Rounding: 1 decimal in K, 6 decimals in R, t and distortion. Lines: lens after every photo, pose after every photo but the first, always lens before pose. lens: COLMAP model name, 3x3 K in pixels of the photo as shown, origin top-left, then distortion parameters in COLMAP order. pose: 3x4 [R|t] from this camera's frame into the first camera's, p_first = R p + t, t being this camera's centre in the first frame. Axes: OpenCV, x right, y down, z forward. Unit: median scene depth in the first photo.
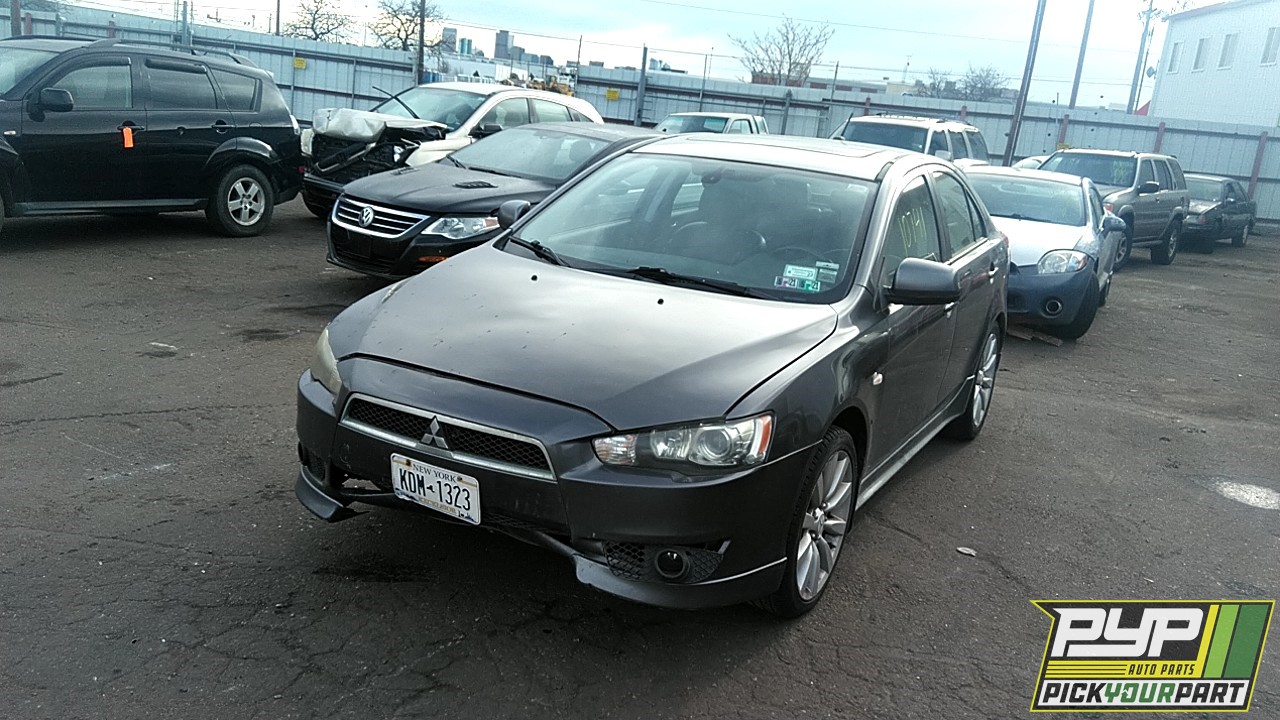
lens RADIAL K [[1086.5, 0, 640.0], [0, 1086.5, 360.0], [0, 0, 1]] dist [0.084206, -0.152838]
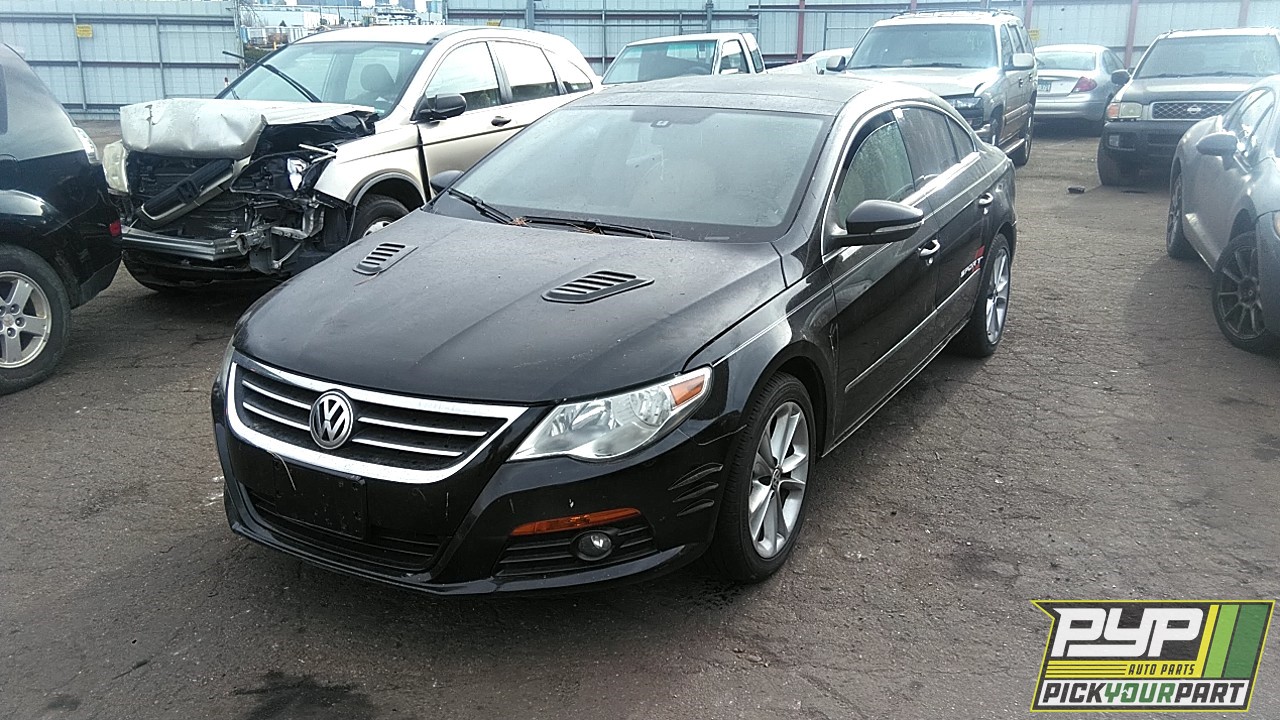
lens RADIAL K [[1086.5, 0, 640.0], [0, 1086.5, 360.0], [0, 0, 1]] dist [0.084206, -0.152838]
pose [[0.982164, -0.144837, 0.119900, -0.132896], [0.136881, 0.987955, 0.072172, -0.112986], [-0.128909, -0.054472, 0.990159, 0.438703]]
